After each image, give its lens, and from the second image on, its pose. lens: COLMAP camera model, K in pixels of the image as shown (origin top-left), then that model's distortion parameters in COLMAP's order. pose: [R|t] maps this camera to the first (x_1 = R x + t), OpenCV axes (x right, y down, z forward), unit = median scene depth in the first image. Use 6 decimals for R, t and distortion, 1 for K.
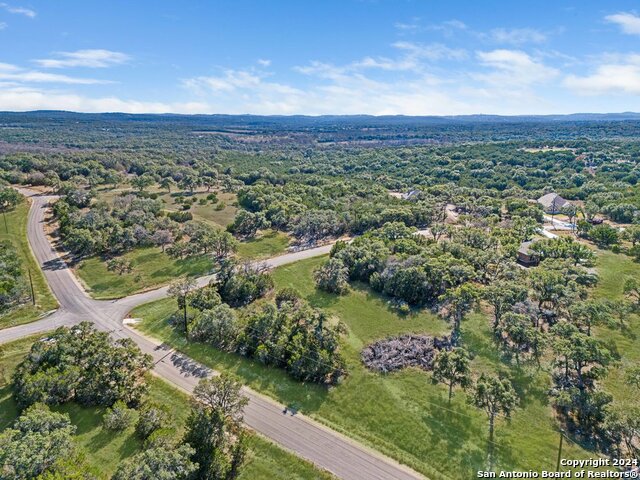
lens RADIAL K [[468.9, 0, 320.0], [0, 468.9, 240.0], [0, 0, 1]] dist [0.075722, -0.073630]
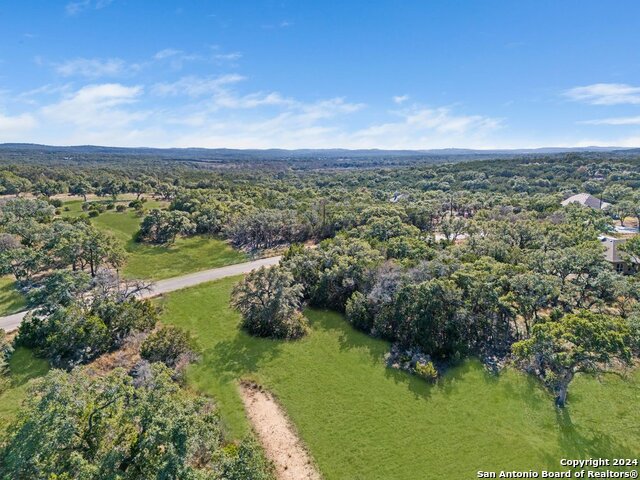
lens RADIAL K [[468.9, 0, 320.0], [0, 468.9, 240.0], [0, 0, 1]] dist [0.075722, -0.073630]
pose [[0.998809, -0.010659, 0.047617, 0.049661], [0.013969, 0.997468, -0.069727, 0.042691], [-0.046753, 0.070309, 0.996429, 0.444417]]
